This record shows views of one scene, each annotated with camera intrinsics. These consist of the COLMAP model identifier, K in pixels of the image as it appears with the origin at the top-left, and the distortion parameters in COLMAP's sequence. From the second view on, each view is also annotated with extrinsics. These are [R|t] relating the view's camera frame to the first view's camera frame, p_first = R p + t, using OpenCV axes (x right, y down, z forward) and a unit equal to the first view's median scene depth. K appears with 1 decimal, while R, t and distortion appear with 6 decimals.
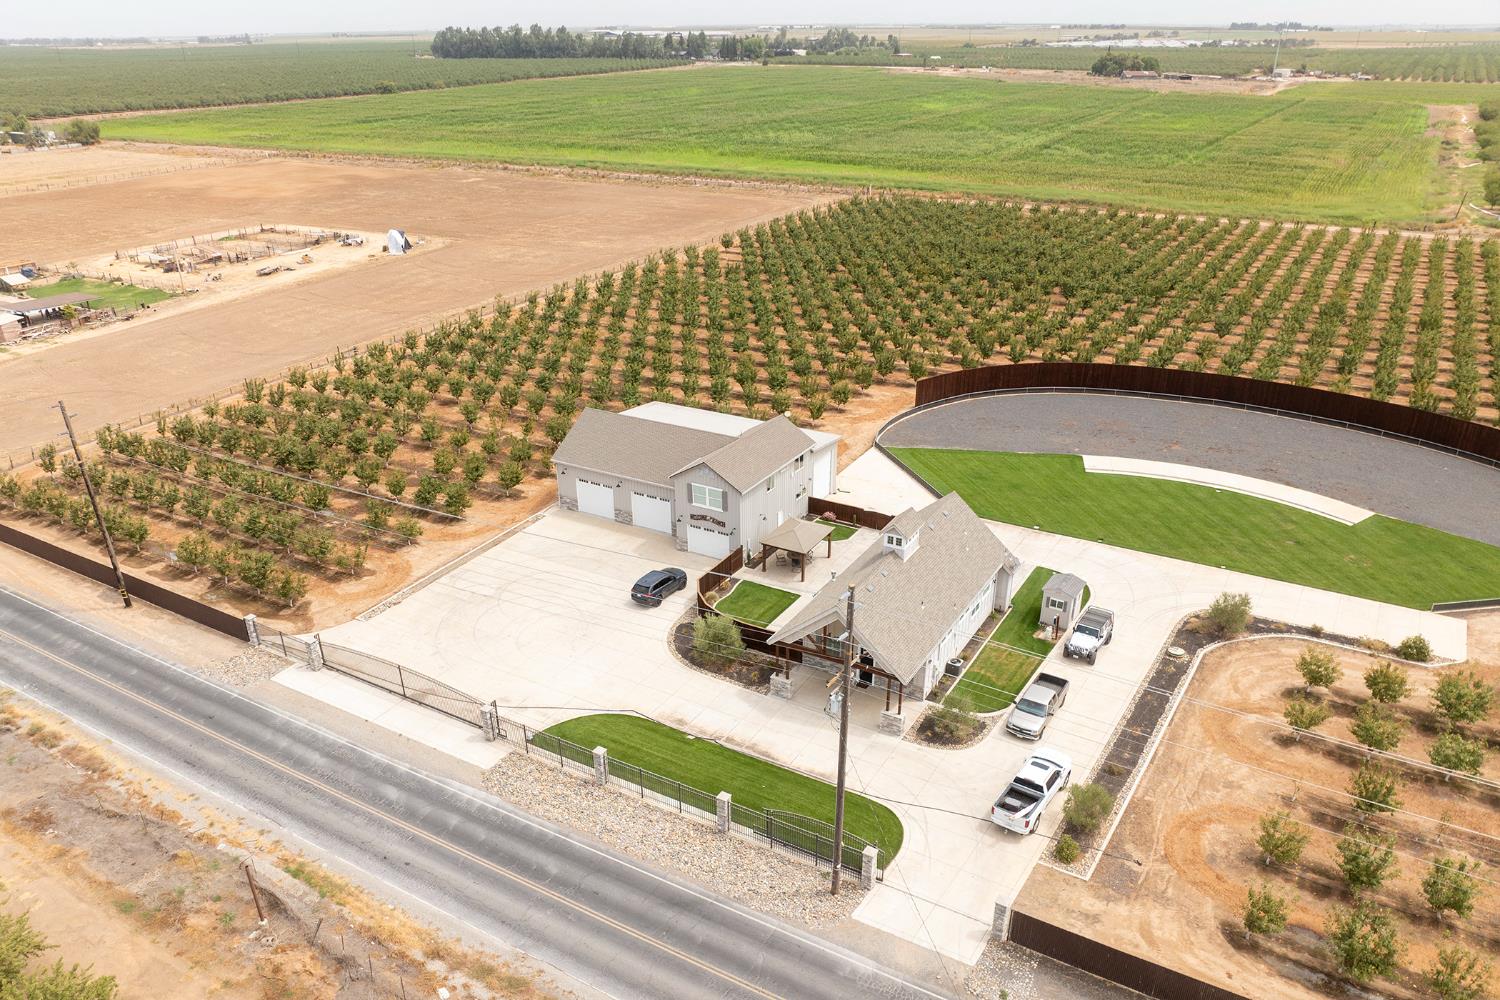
lens RADIAL K [[1038.4, 0, 746.1], [0, 1038.4, 581.7], [0, 0, 1]] dist [-0.040751, 0.009117]
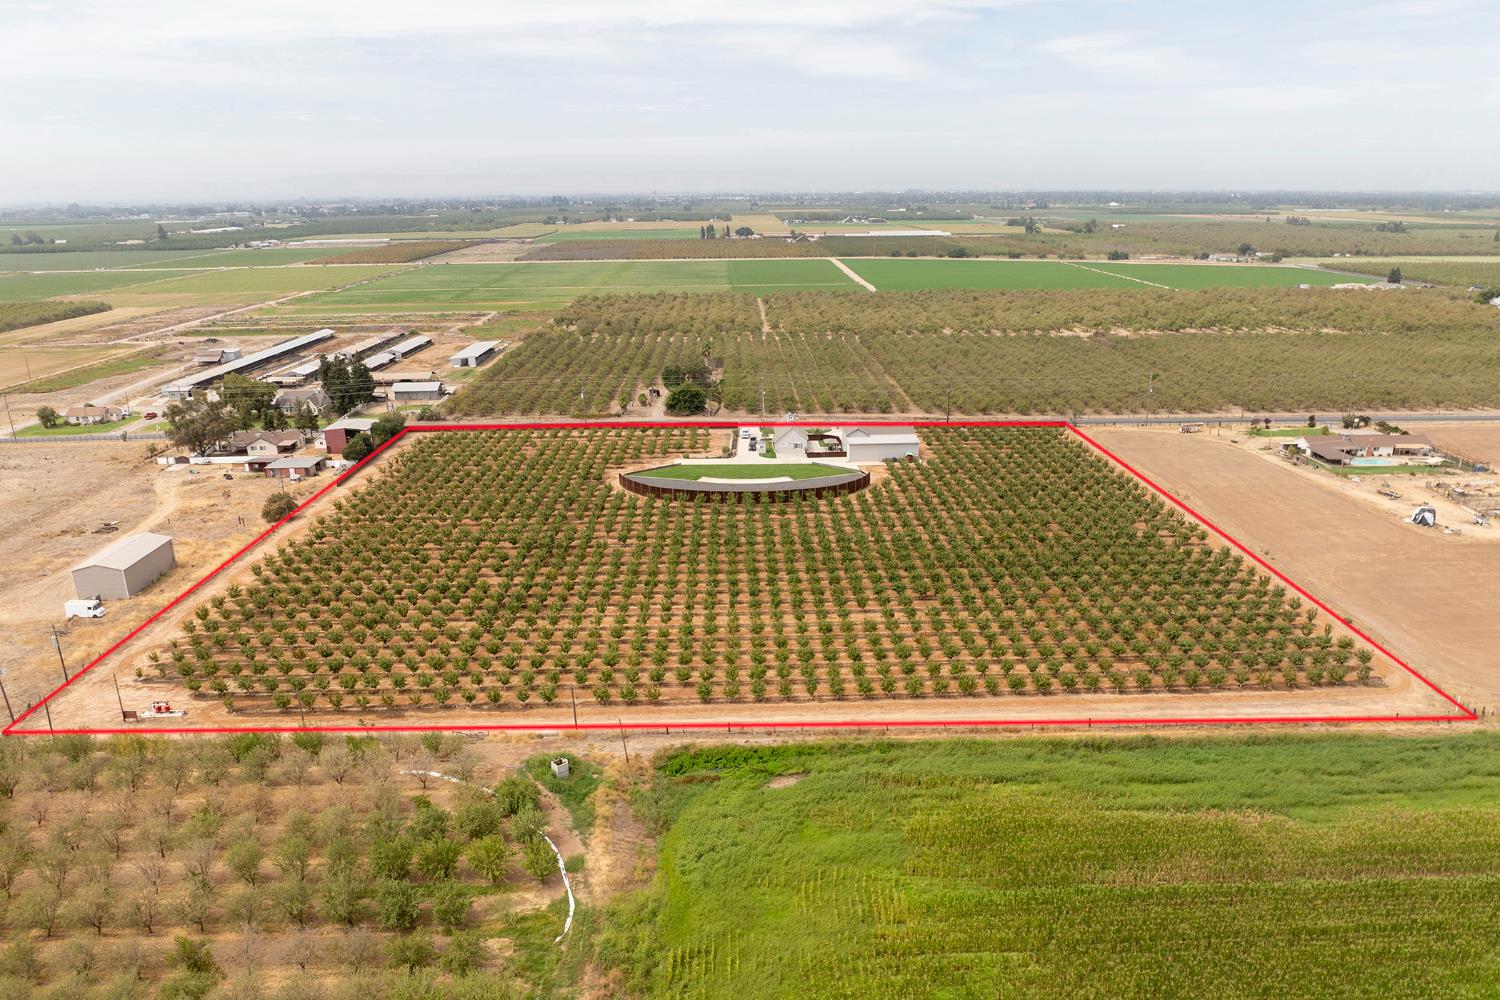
lens RADIAL K [[1038.4, 0, 746.1], [0, 1038.4, 581.7], [0, 0, 1]] dist [-0.040751, 0.009117]
pose [[-0.841608, 0.208866, -0.498067, 1.606782], [-0.242467, 0.677921, 0.693998, -1.570159], [0.482603, 0.704839, -0.519901, 2.219891]]
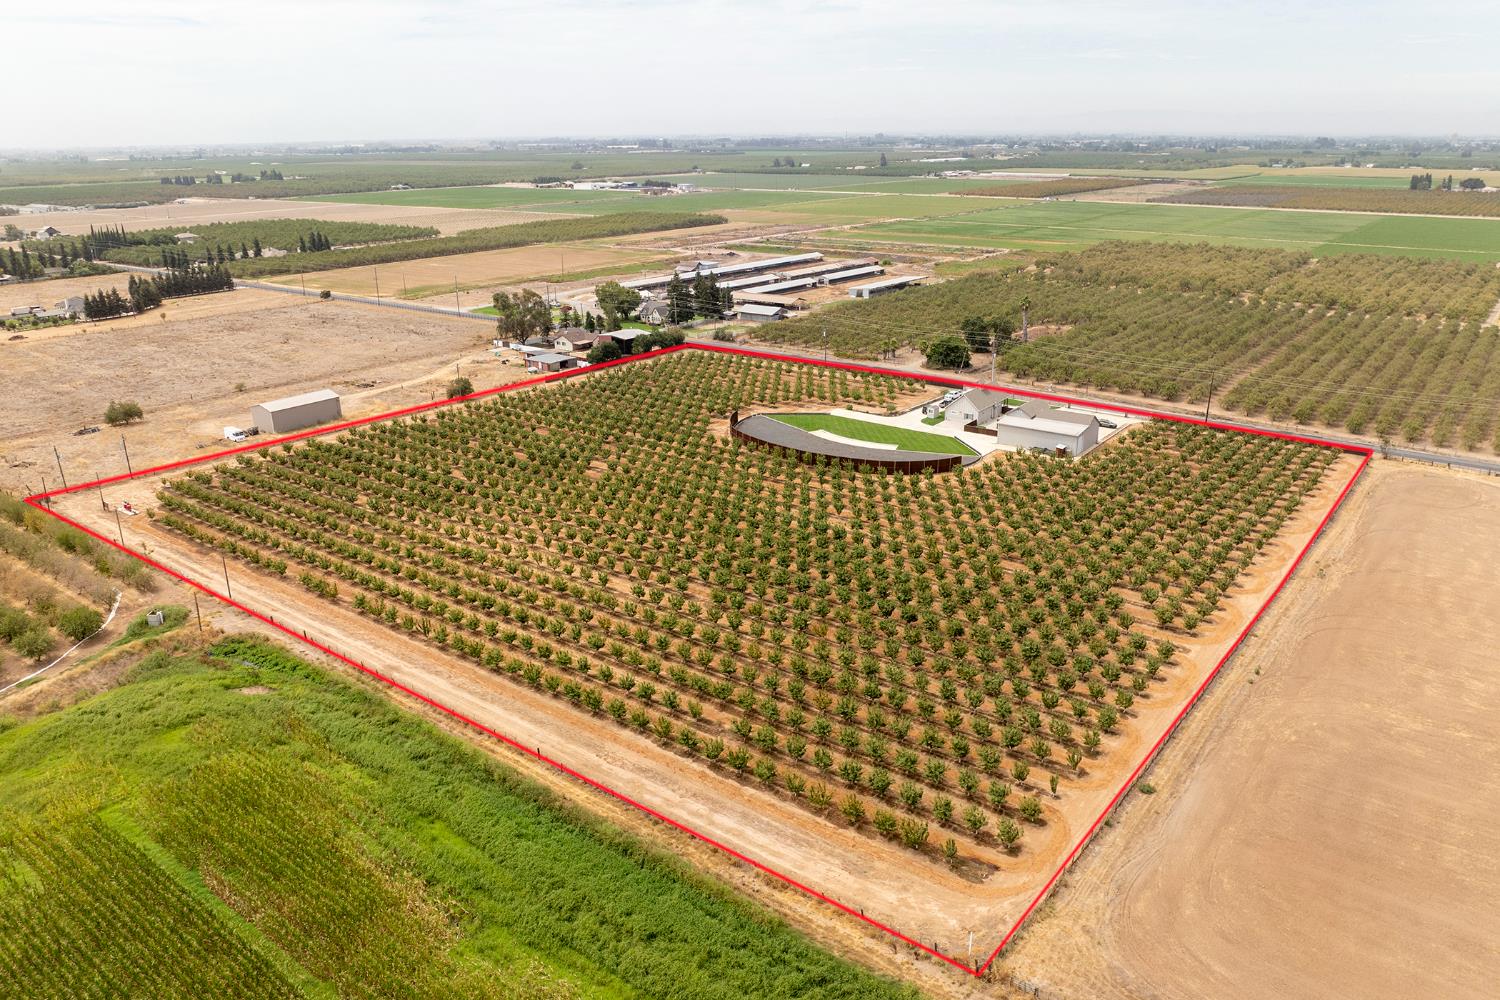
lens RADIAL K [[1031.4, 0, 760.5], [0, 1031.4, 494.6], [0, 0, 1]] dist [-0.040319, 0.002101]
pose [[-0.994695, -0.015245, 0.101736, 0.343861], [0.065403, 0.669639, 0.739801, -1.633980], [-0.079405, 0.742530, -0.665089, 2.377169]]
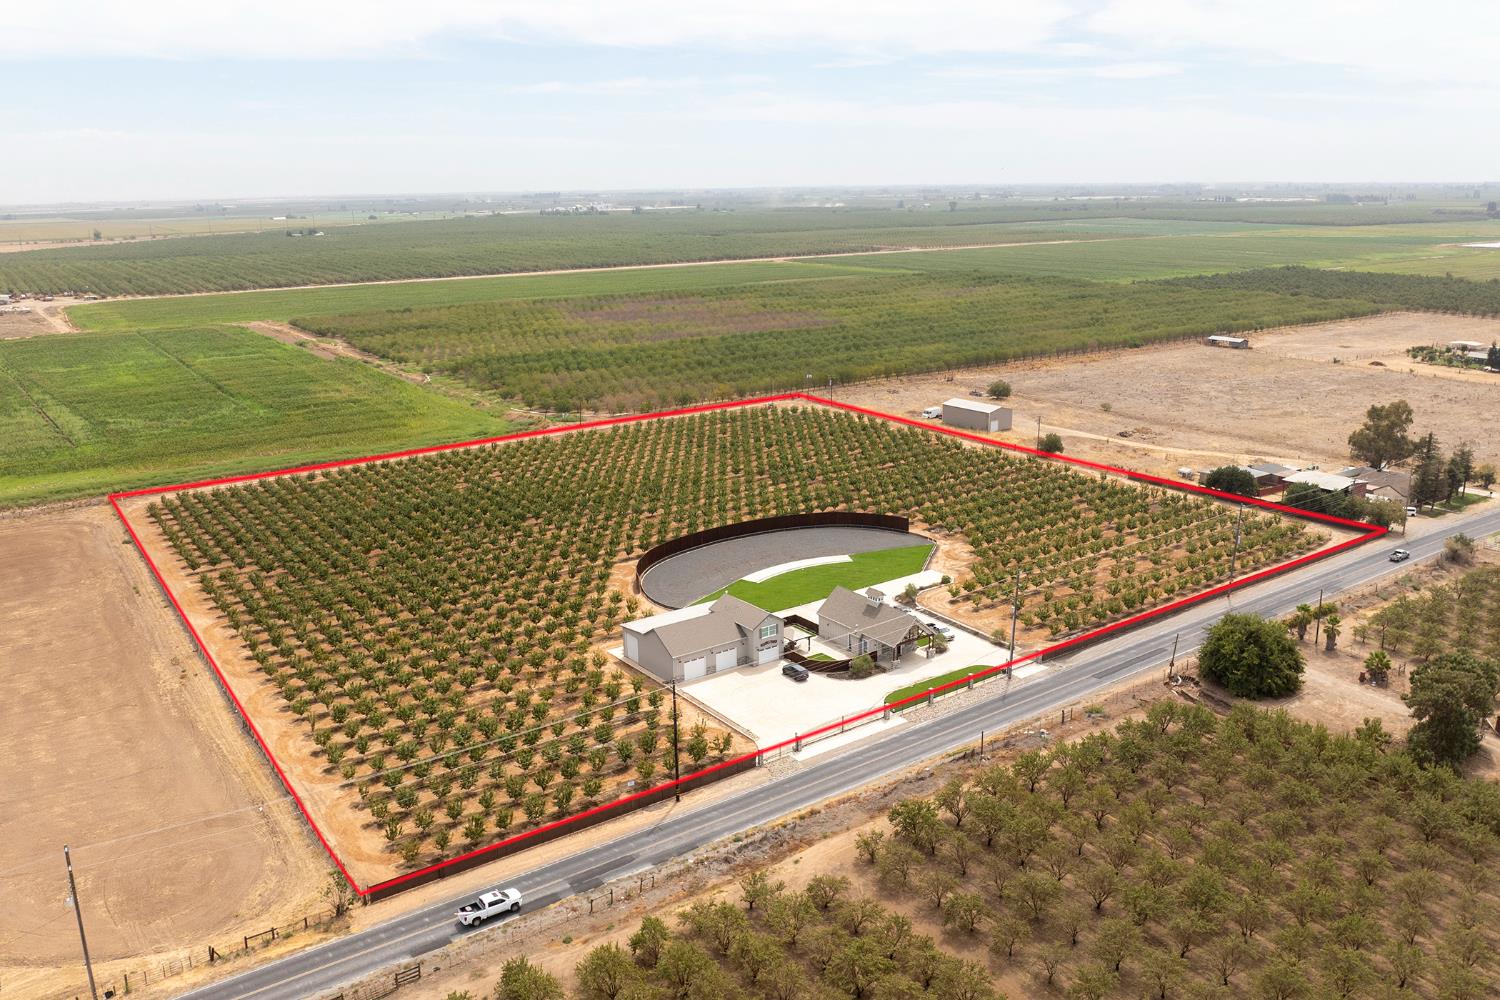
lens RADIAL K [[1214.1, 0, 755.8], [0, 1214.1, 499.3], [0, 0, 1]] dist [-0.032463, -0.001987]
pose [[0.395429, -0.227192, 0.889955, -1.454066], [0.445439, 0.894792, 0.030507, -0.273911], [-0.803256, 0.384357, 0.455027, -0.105309]]
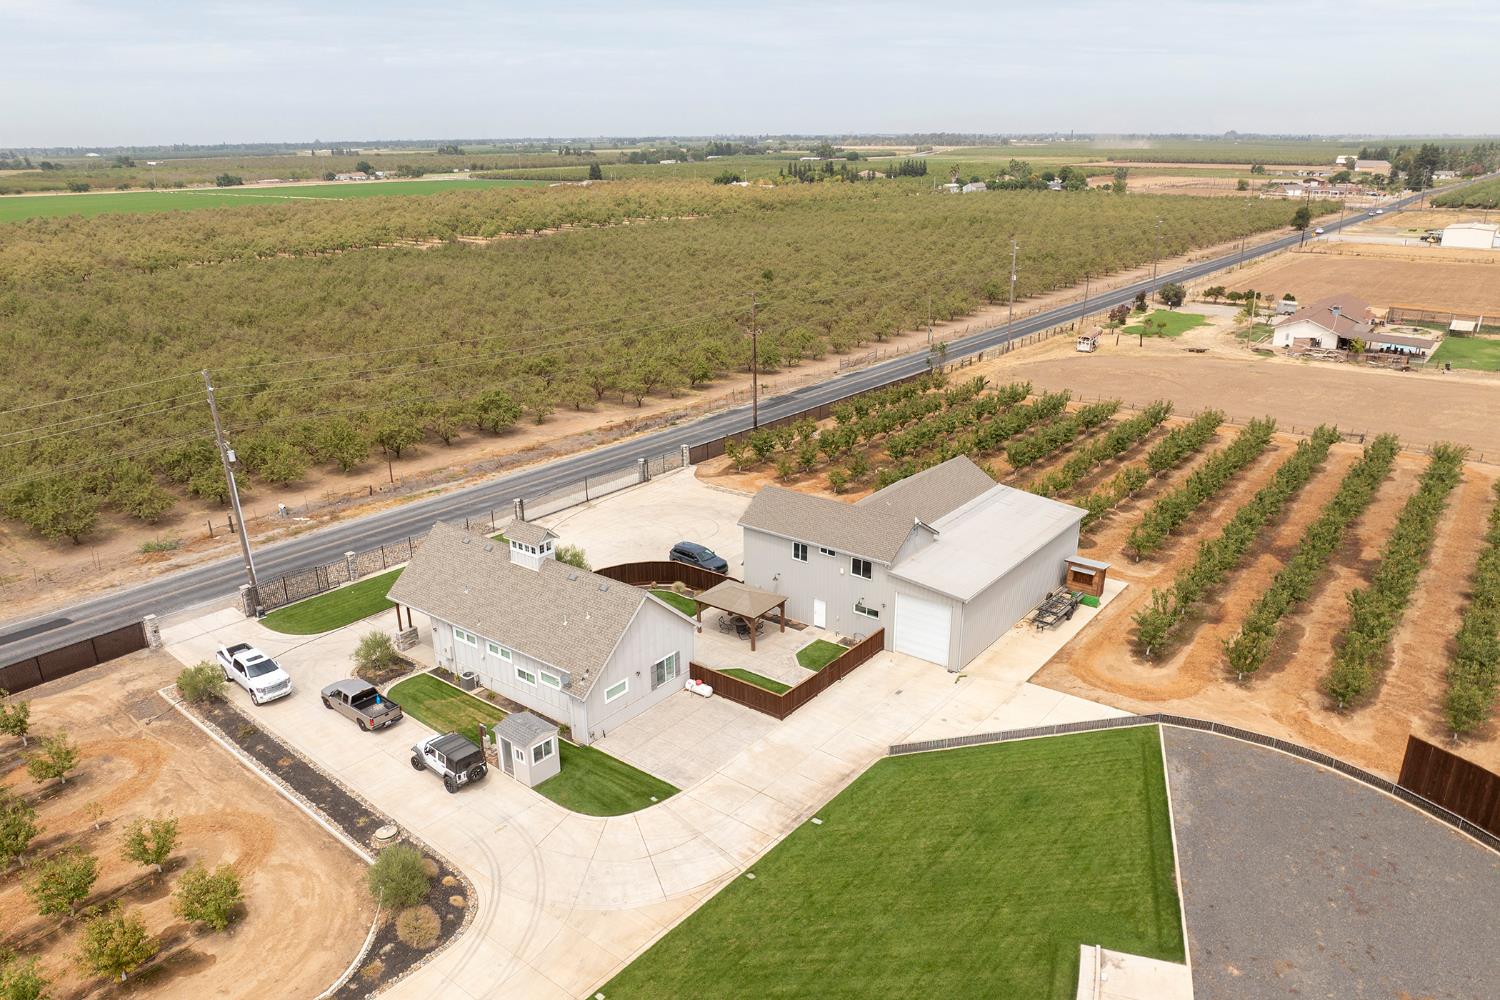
lens RADIAL K [[1061.8, 0, 750.0], [0, 1061.8, 500.0], [0, 0, 1]] dist [-0.038445, 0.000866]
pose [[-0.120588, 0.335467, -0.934302, 0.599647], [-0.468305, 0.810637, 0.351508, -0.300999], [0.875299, 0.479926, 0.059348, 0.640061]]
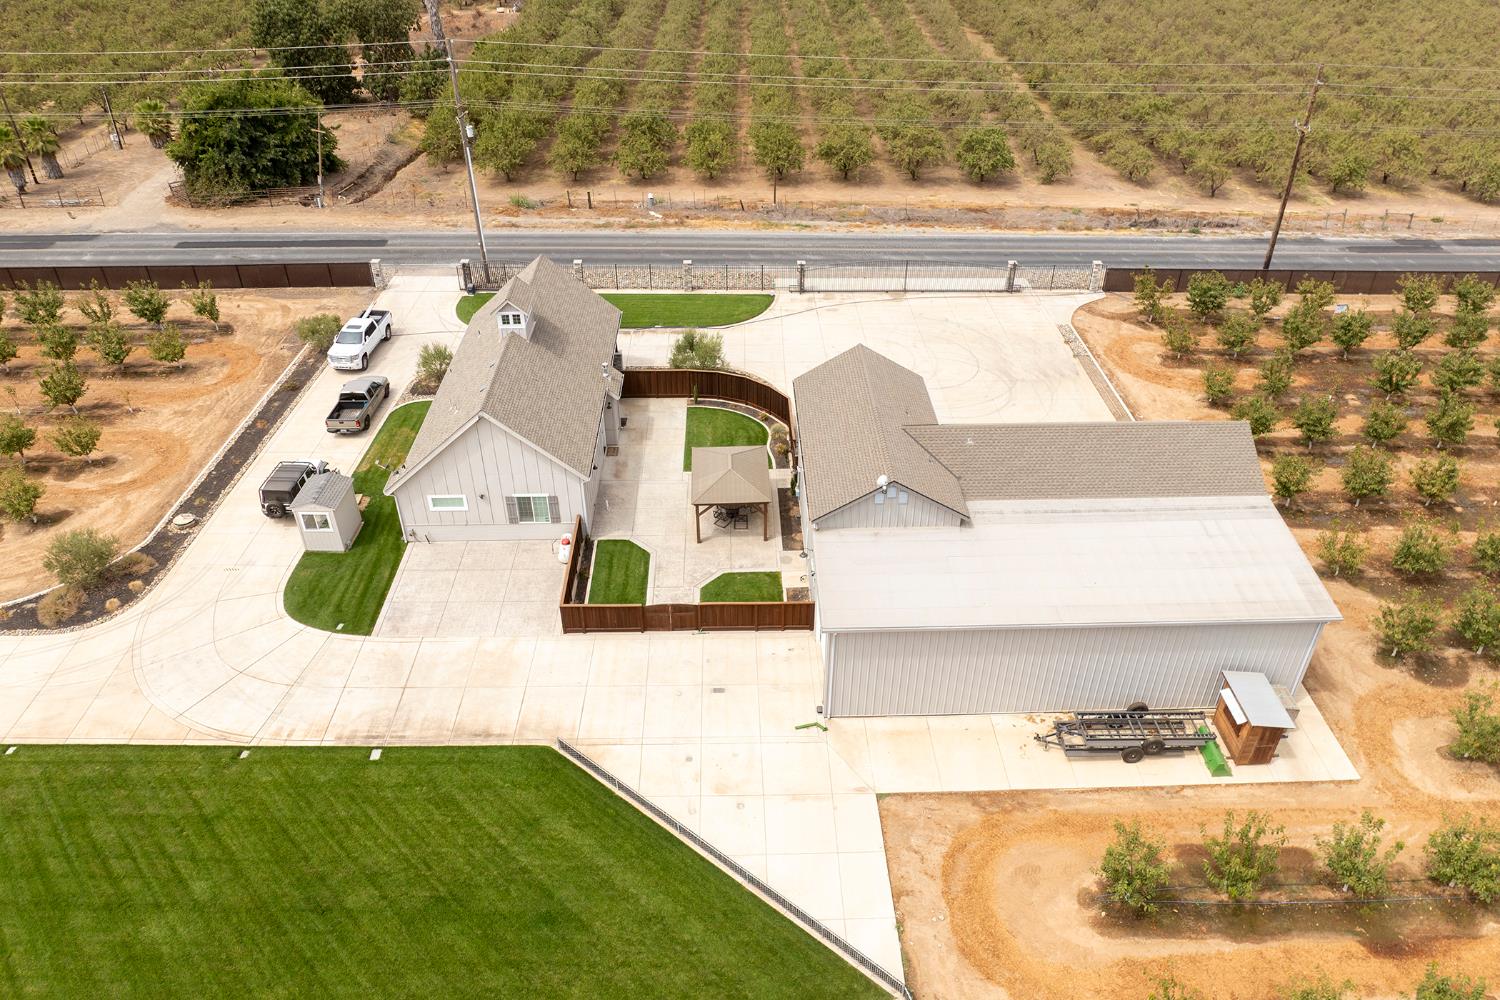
lens RADIAL K [[1050.5, 0, 750.0], [0, 1050.5, 500.0], [0, 0, 1]] dist [-0.022238, -0.031928]
pose [[-0.848269, 0.313629, -0.426705, 0.231261], [-0.241916, 0.487279, 0.839068, -0.419510], [0.471081, 0.814982, -0.337472, 0.870956]]
